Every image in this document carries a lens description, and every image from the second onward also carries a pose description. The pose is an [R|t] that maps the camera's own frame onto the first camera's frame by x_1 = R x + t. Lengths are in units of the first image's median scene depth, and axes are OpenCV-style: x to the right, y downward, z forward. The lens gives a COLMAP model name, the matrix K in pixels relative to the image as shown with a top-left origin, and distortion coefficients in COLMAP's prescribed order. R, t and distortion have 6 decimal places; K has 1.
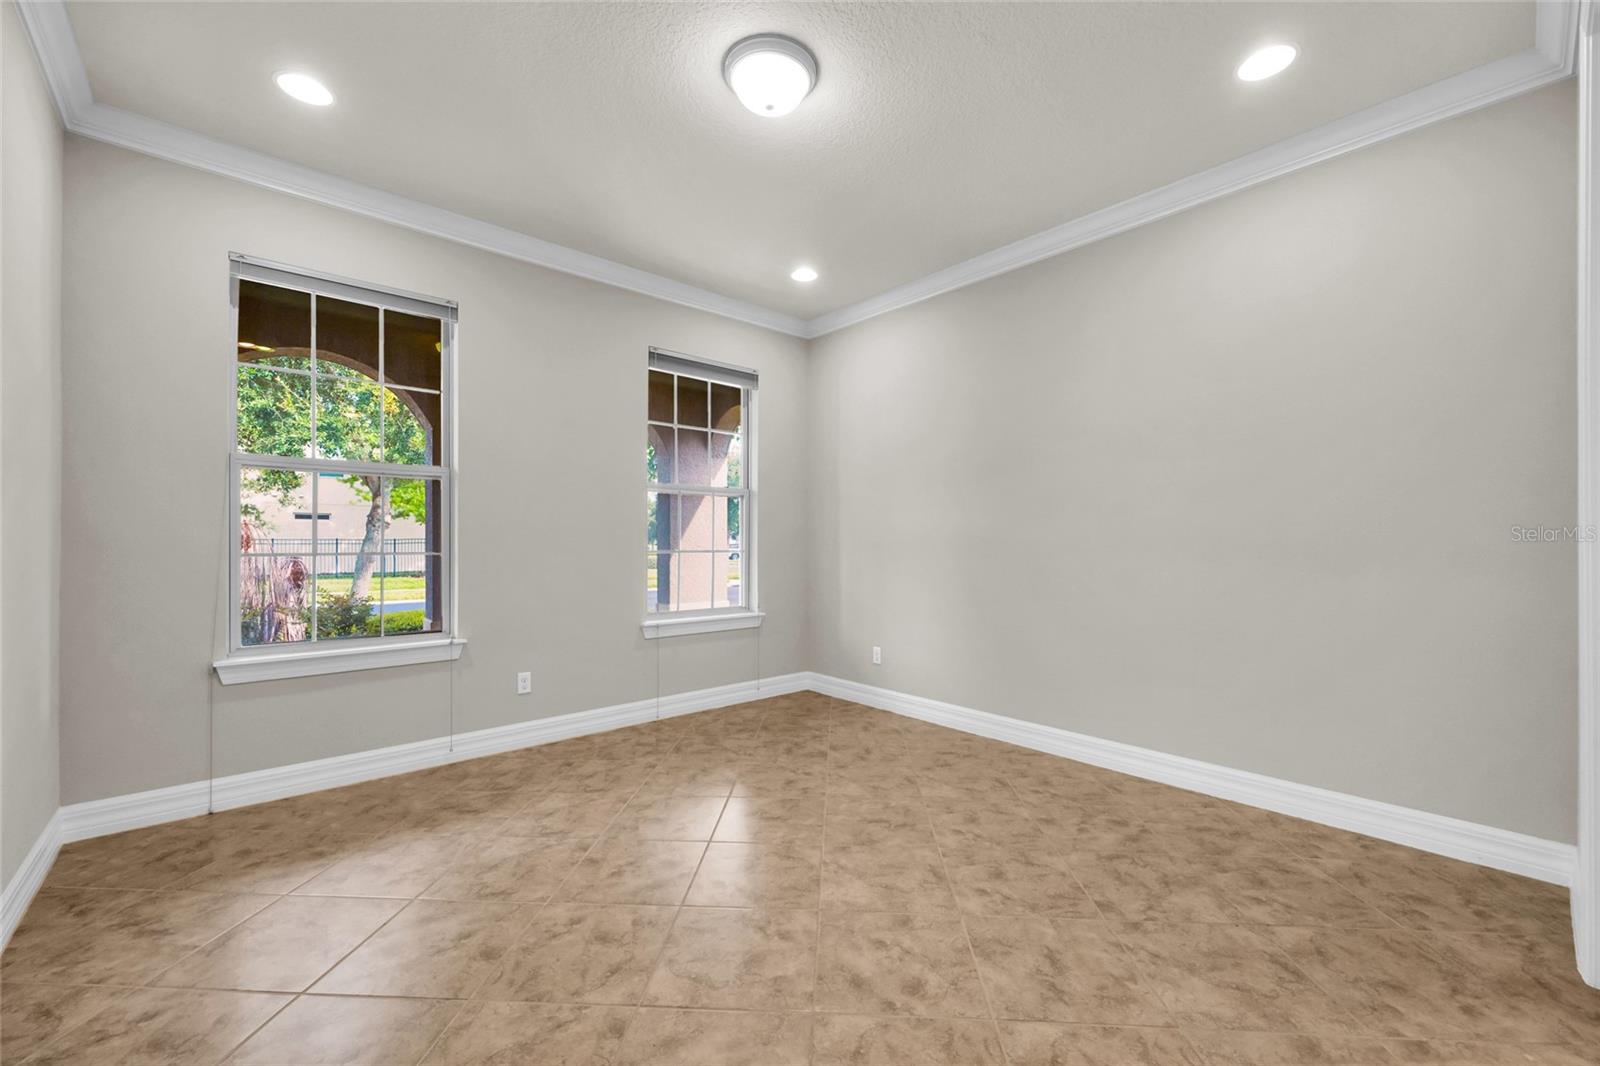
lens RADIAL K [[618.1, 0, 799.8], [0, 618.1, 536.6], [0, 0, 1]] dist [0.000257, 0.000075]
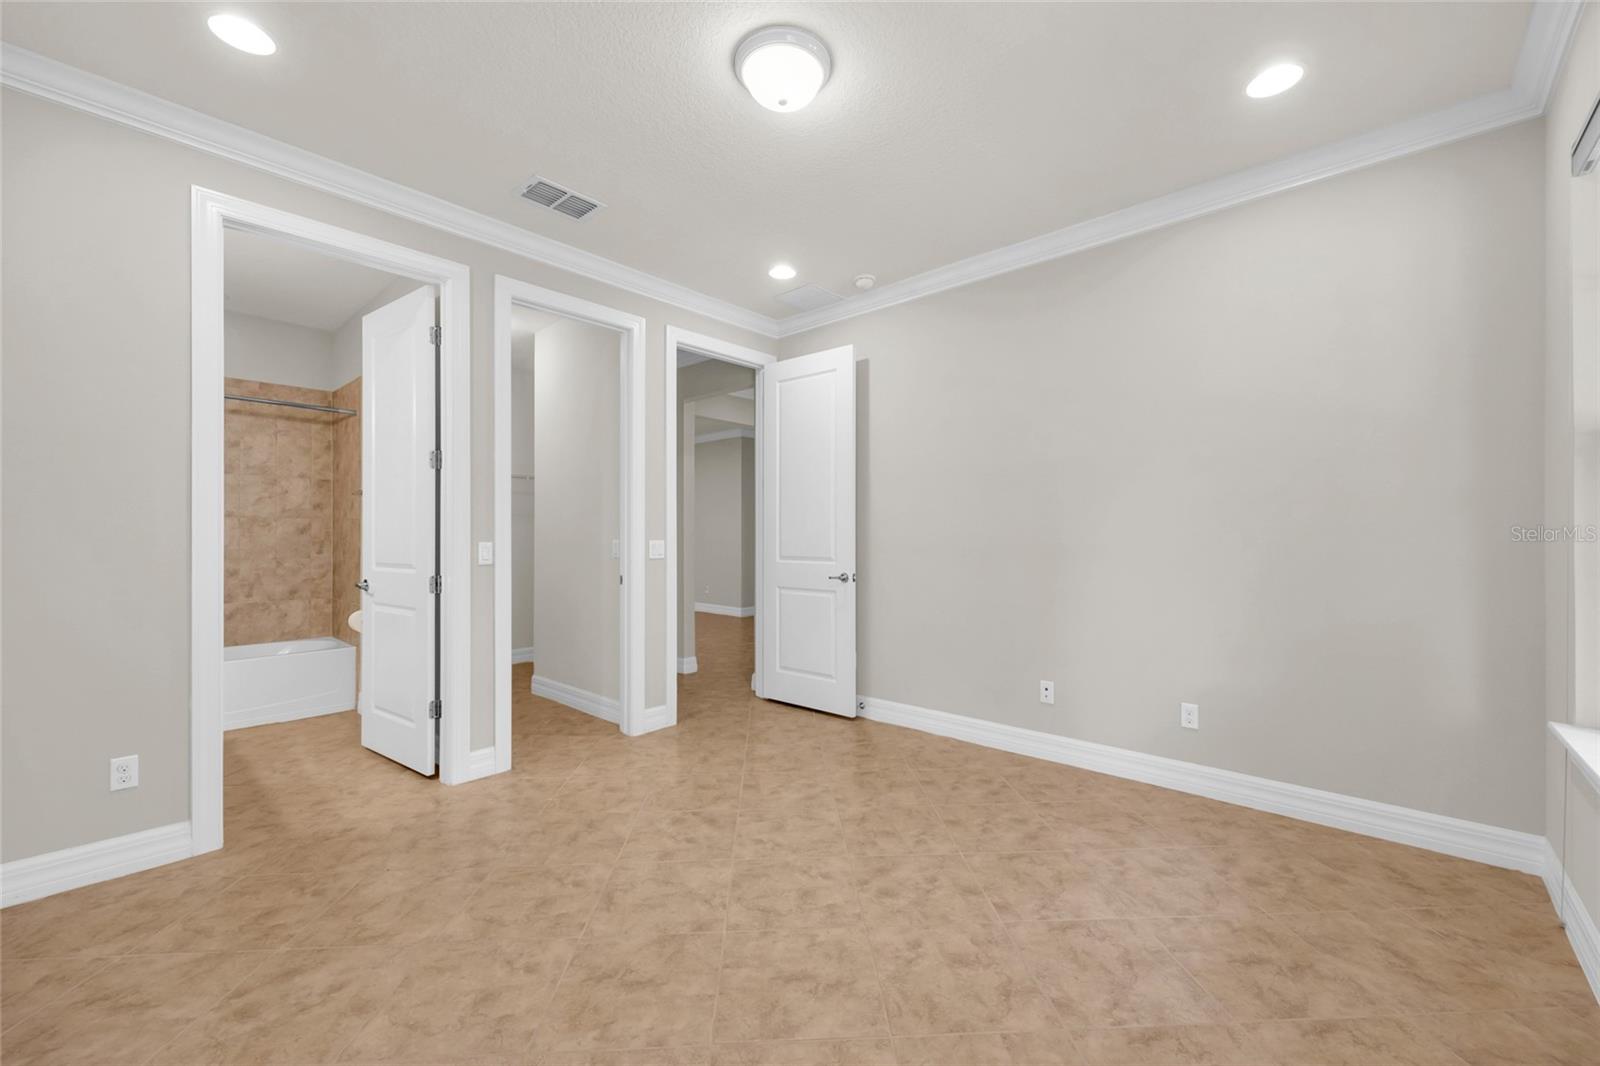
lens RADIAL K [[618.1, 0, 800.3], [0, 618.1, 536.3], [0, 0, 1]] dist [0.000257, 0.000075]
pose [[-0.993543, 0.001846, -0.113444, 0.031580], [0.002548, 0.999979, -0.006039, -0.015595], [0.113430, -0.006289, -0.993526, 1.928447]]
